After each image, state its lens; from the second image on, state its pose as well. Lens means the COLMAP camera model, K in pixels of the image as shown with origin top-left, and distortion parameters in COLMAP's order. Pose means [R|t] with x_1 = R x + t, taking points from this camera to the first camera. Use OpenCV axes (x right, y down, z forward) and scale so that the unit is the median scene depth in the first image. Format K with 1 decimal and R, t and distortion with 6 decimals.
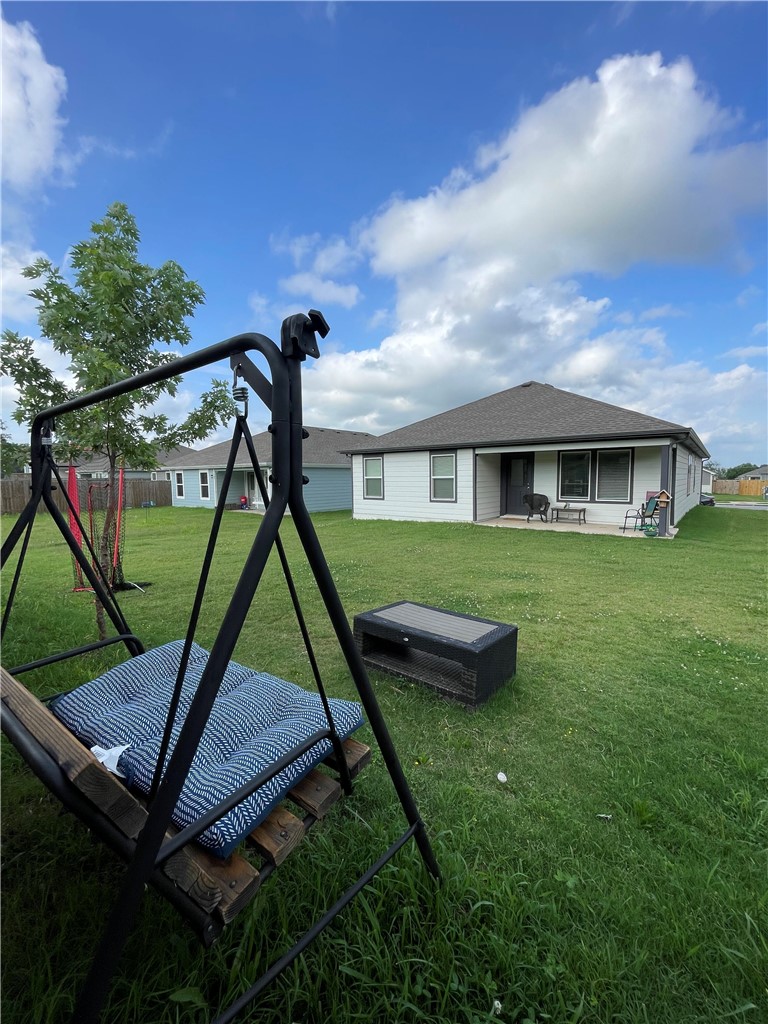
lens RADIAL K [[415.3, 0, 384.1], [0, 415.3, 509.2], [0, 0, 1]] dist [0.008851, 0.000010]
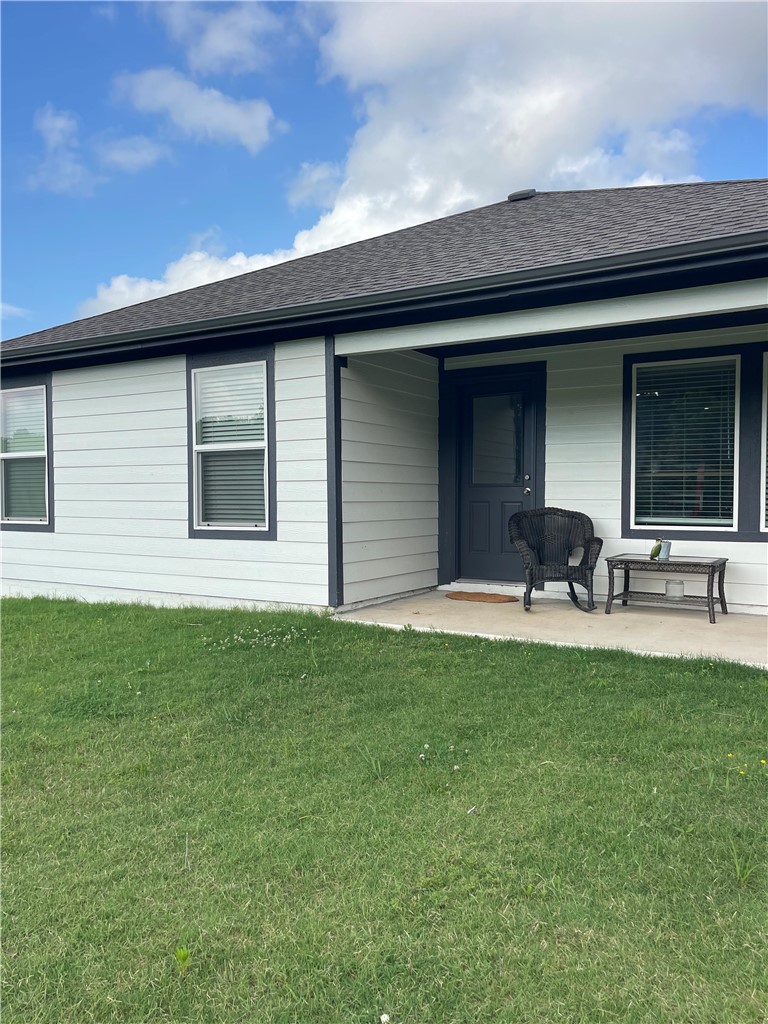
lens RADIAL K [[772.7, 0, 392.0], [0, 772.7, 530.7], [0, 0, 1]] dist [0.054648, -0.054061]
pose [[0.989006, 0.007196, 0.147700, 0.178830], [-0.000399, 0.998941, -0.045998, 0.002634], [-0.147874, 0.045434, 0.987962, 0.495288]]
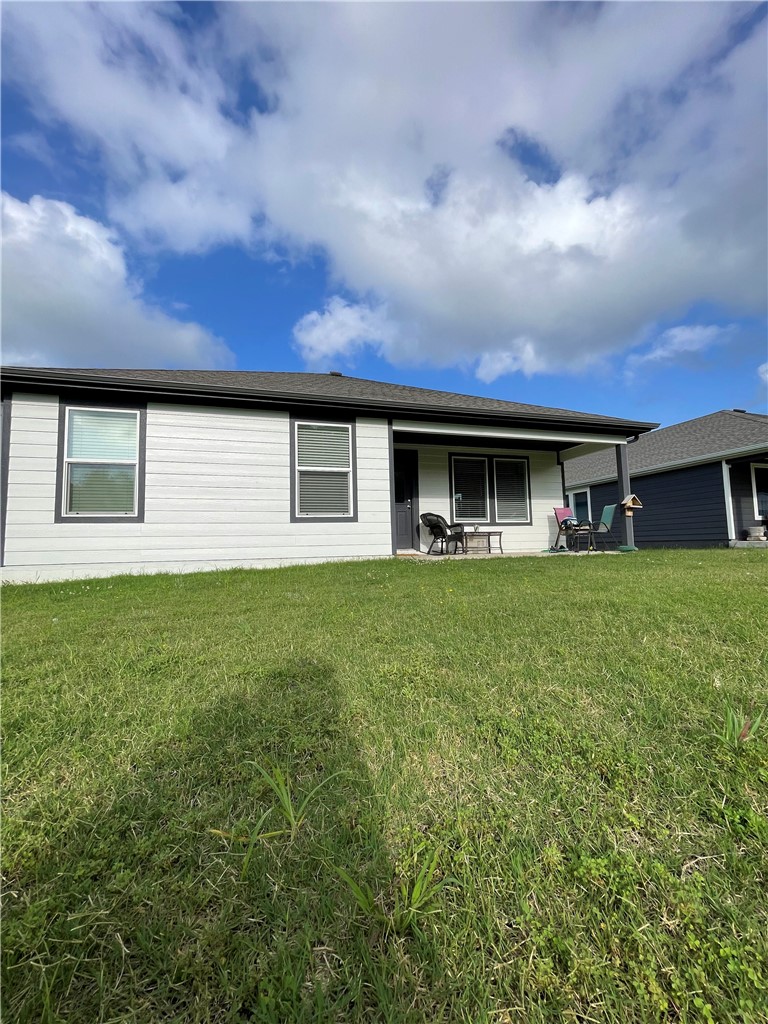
lens RADIAL K [[415.3, 0, 388.7], [0, 415.3, 510.3], [0, 0, 1]] dist [0.008851, 0.000010]
pose [[0.551884, 0.070958, 0.830896, -0.220558], [0.084515, 0.986484, -0.140380, 0.045466], [-0.829627, 0.147697, 0.538428, 0.711849]]
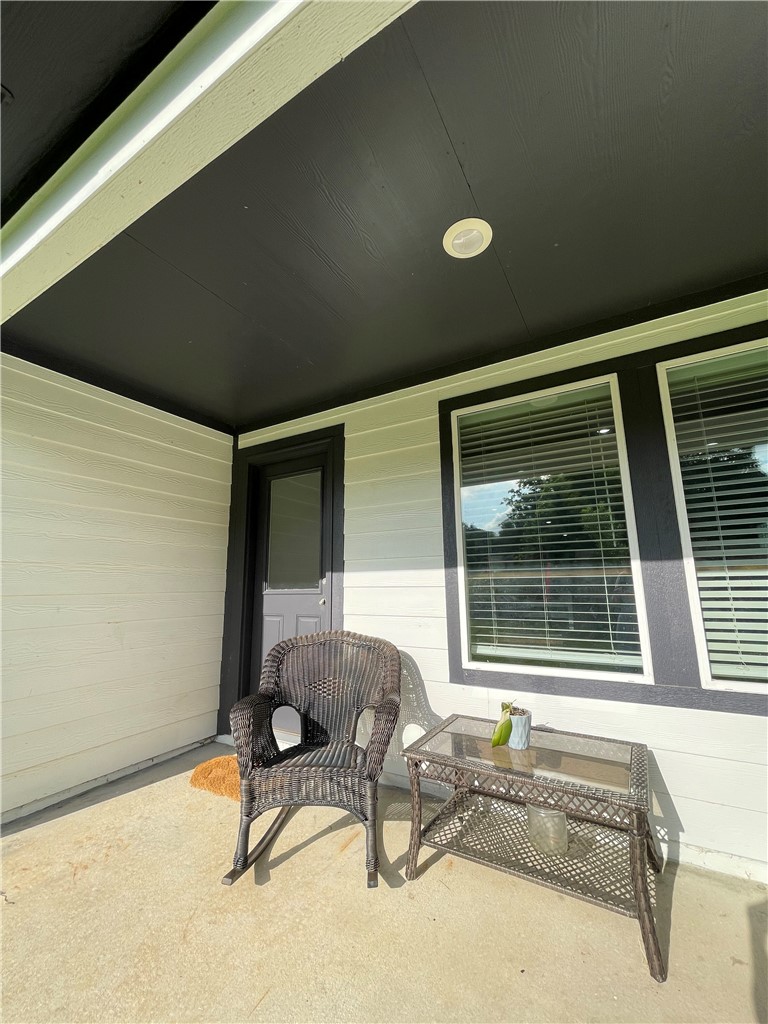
lens RADIAL K [[415.3, 0, 390.3], [0, 415.3, 515.3], [0, 0, 1]] dist [0.008851, 0.000010]
pose [[0.985685, 0.024084, 0.166867, 0.359714], [0.019194, 0.967280, -0.252983, -0.041023], [-0.167500, 0.252565, 0.952972, 0.823161]]
